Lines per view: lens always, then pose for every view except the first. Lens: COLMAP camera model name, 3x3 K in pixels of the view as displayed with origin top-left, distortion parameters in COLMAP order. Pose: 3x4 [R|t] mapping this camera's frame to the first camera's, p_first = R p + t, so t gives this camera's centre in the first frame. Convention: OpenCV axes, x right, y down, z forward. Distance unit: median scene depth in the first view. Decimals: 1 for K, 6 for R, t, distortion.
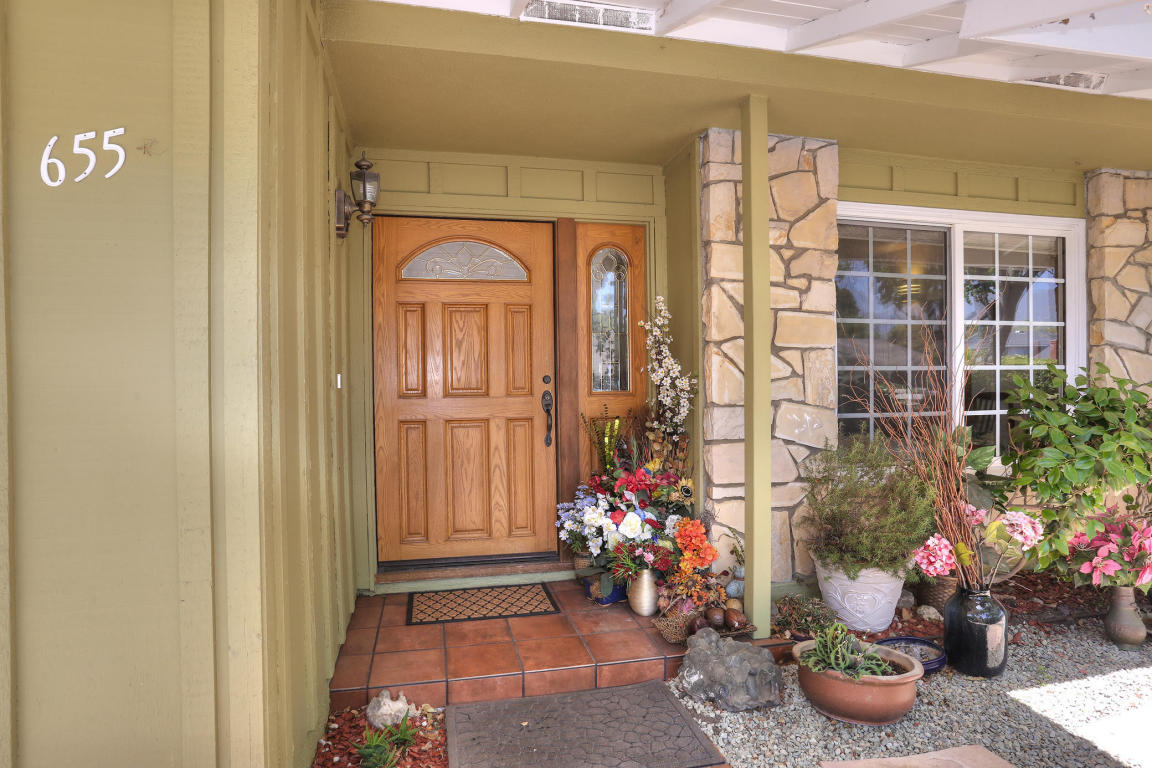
lens RADIAL K [[660.8, 0, 574.3], [0, 660.8, 385.0], [0, 0, 1]] dist [-0.057925, 0.021519]
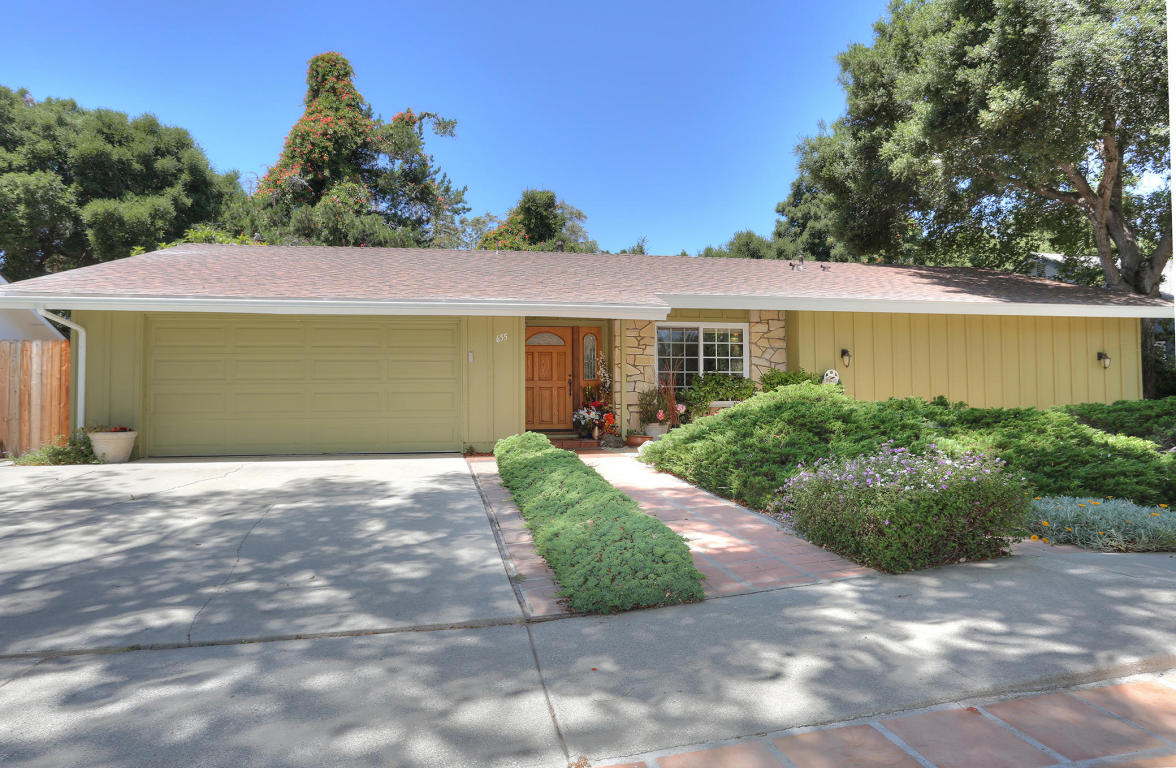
lens RADIAL K [[688.5, 0, 581.3], [0, 688.5, 390.0], [0, 0, 1]] dist [-0.019781, 0.009773]
pose [[0.999119, 0.003751, -0.041807, 0.160686], [-0.004493, 0.999834, -0.017662, 0.128046], [0.041734, 0.017834, 0.998970, -2.459860]]
